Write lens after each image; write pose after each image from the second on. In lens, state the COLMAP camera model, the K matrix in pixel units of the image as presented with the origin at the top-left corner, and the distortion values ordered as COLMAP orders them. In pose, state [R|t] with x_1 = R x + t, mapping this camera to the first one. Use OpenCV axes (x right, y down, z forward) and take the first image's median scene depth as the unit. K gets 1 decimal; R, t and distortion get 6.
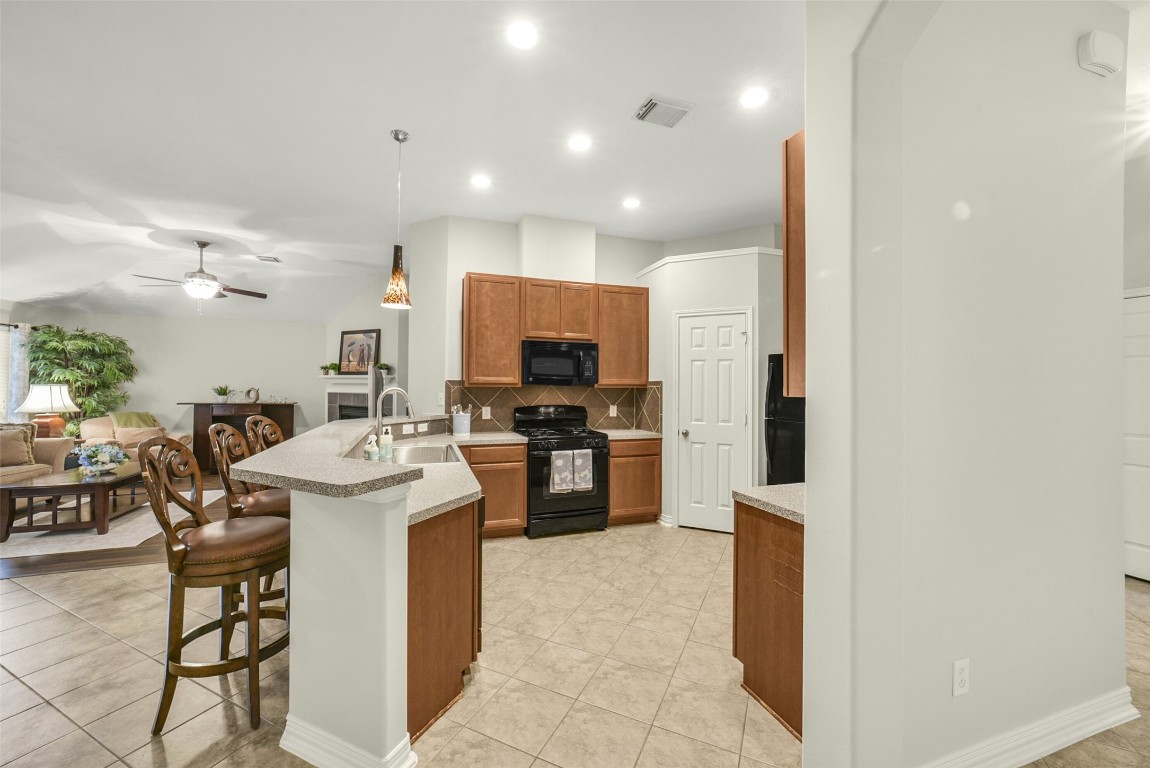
lens RADIAL K [[453.0, 0, 580.4], [0, 453.0, 380.4], [0, 0, 1]] dist [-0.028072, 0.010436]
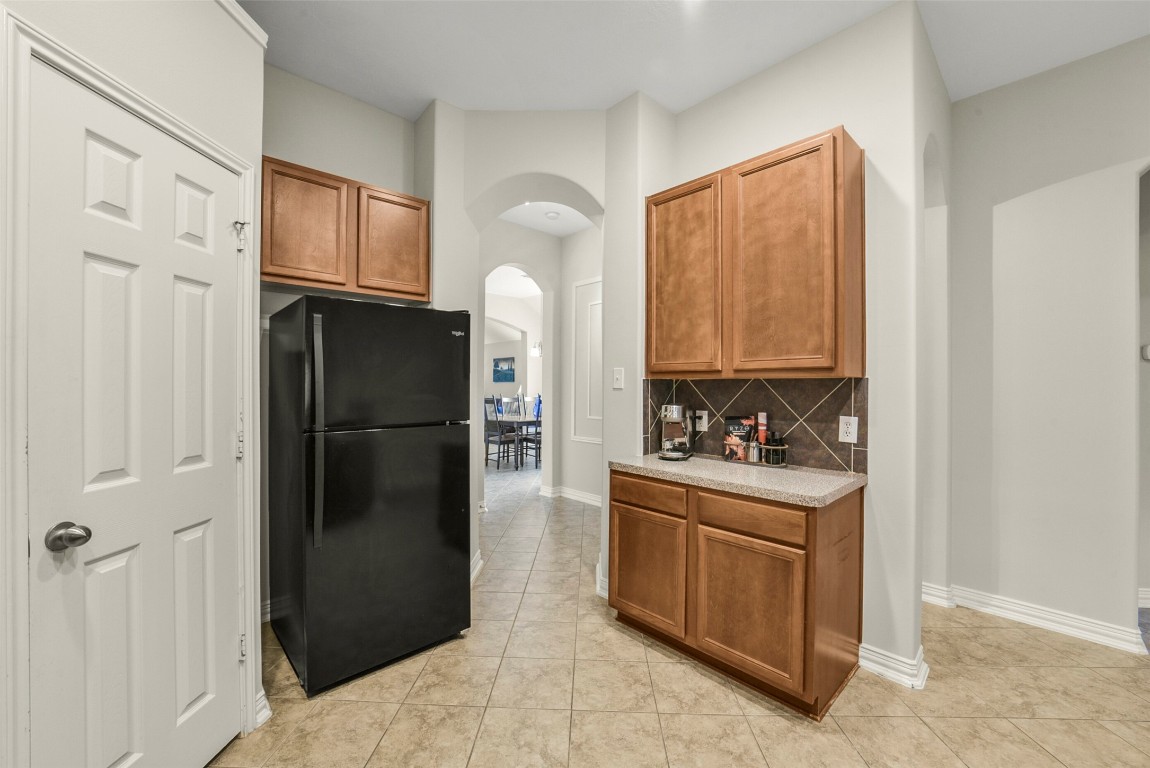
lens RADIAL K [[449.9, 0, 576.6], [0, 449.9, 390.0], [0, 0, 1]] dist [-0.029816, 0.009287]
pose [[-0.403090, -0.018091, 0.914982, -0.087318], [-0.016710, 0.999783, 0.012406, 0.022925], [-0.915008, -0.010288, -0.403305, 0.705879]]
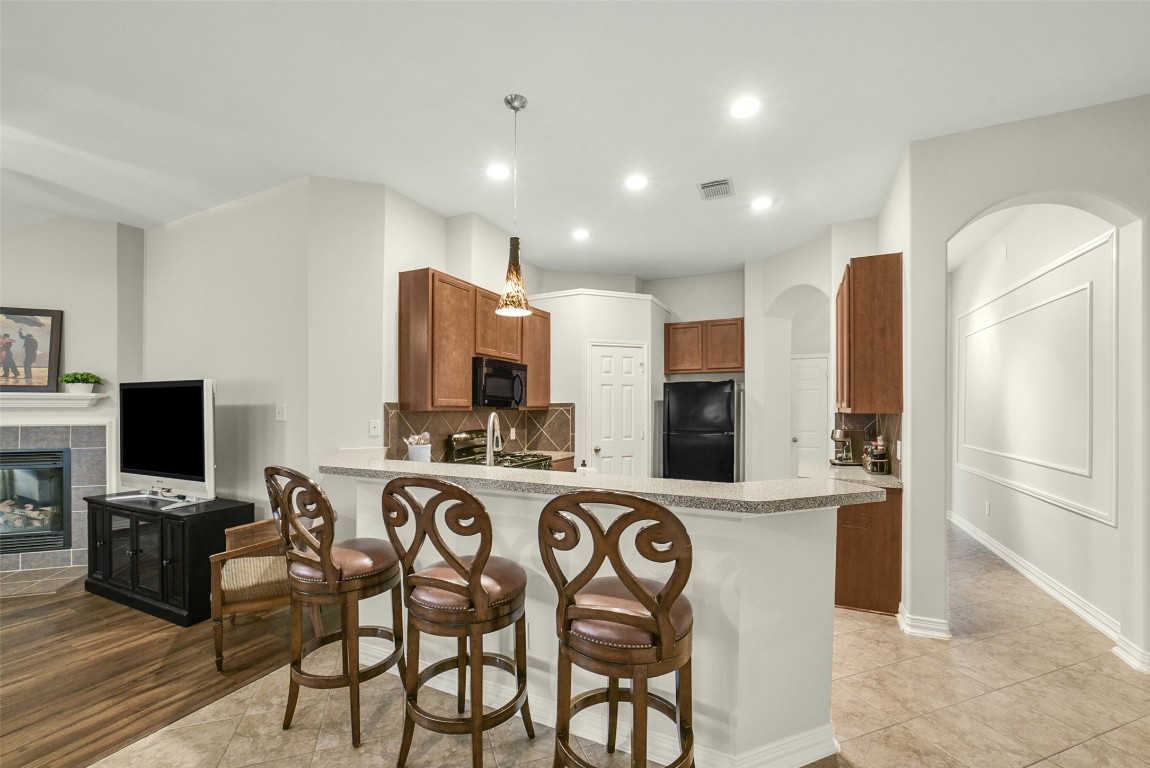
lens RADIAL K [[468.9, 0, 560.8], [0, 468.9, 407.4], [0, 0, 1]] dist [0.000336, 0.000525]
pose [[0.718908, -0.005999, 0.695079, -0.540636], [-0.000655, 0.999956, 0.009307, 0.000793], [-0.695105, -0.007146, 0.718873, 0.190421]]
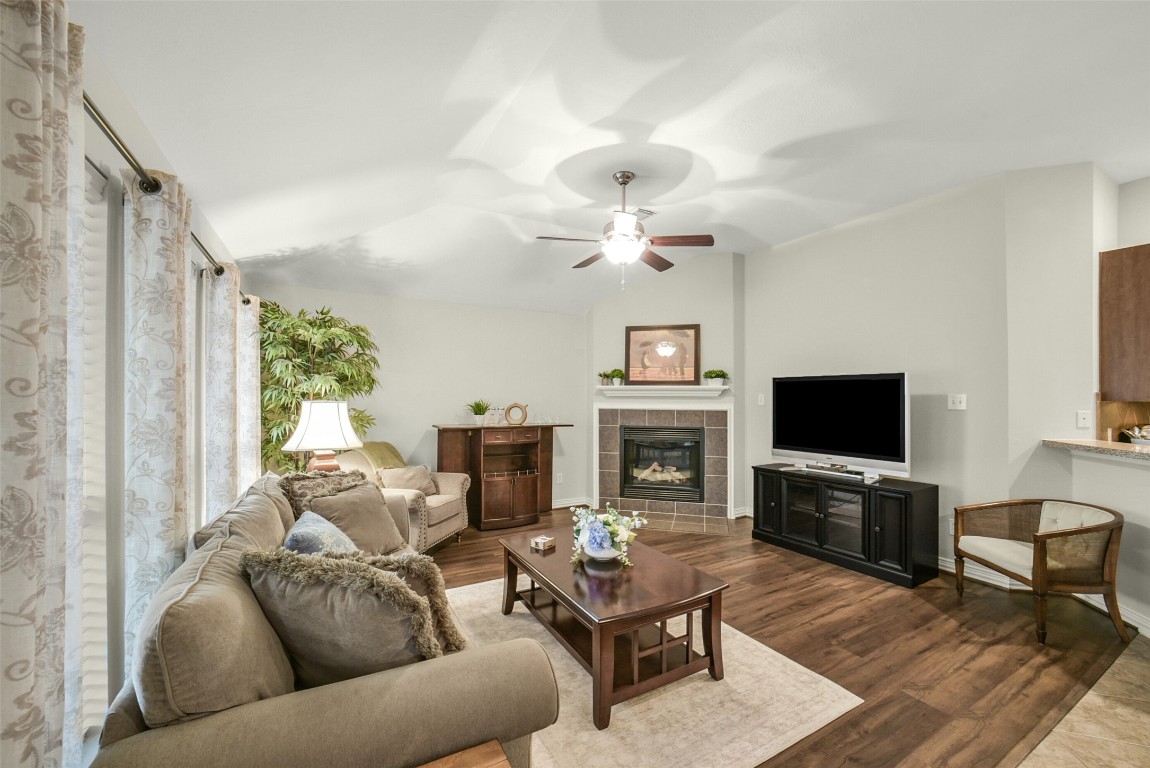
lens RADIAL K [[455.7, 0, 575.5], [0, 455.7, 392.8], [0, 0, 1]] dist [-0.031747, 0.010288]
pose [[0.984412, -0.001528, 0.175869, -1.044480], [0.001119, 0.999996, 0.002419, -0.002296], [-0.175872, -0.002185, 0.984411, 0.383449]]
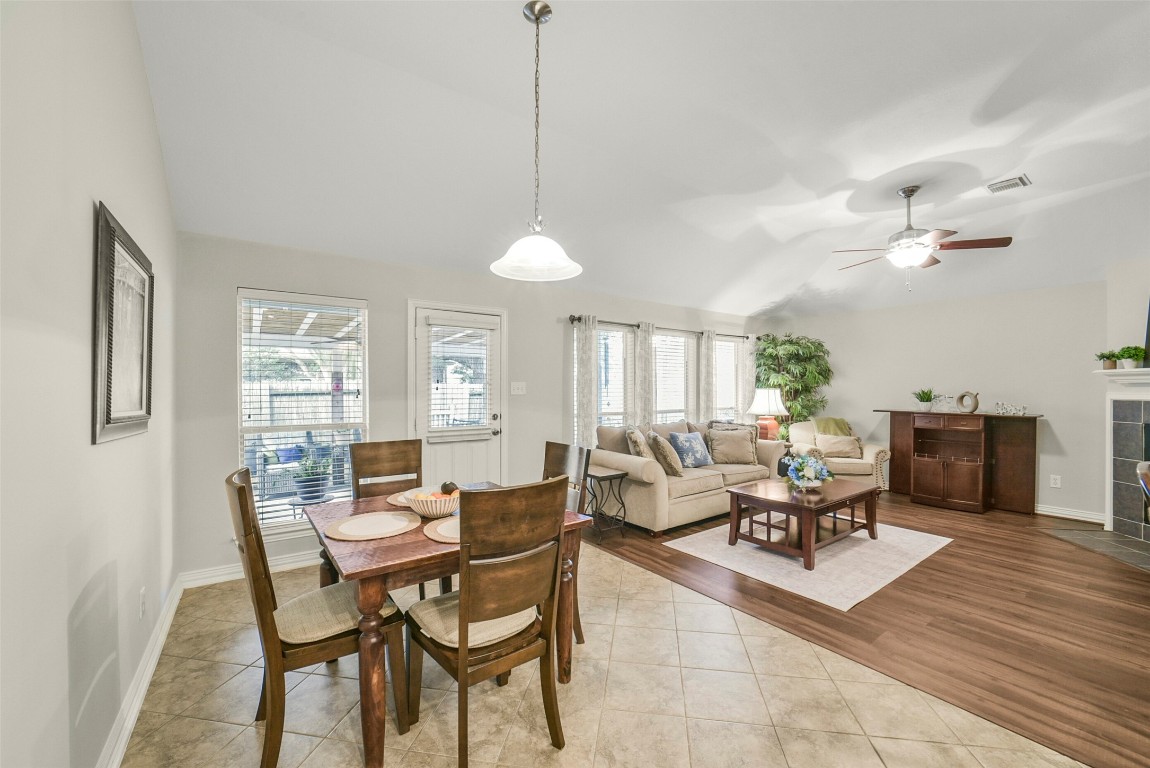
lens RADIAL K [[453.6, 0, 576.7], [0, 453.6, 391.9], [0, 0, 1]] dist [-0.036168, 0.009769]
pose [[0.281568, -0.001024, -0.959541, -0.316530], [0.011337, 0.999933, 0.002259, 0.010760], [0.959474, -0.011514, 0.281561, 0.282778]]
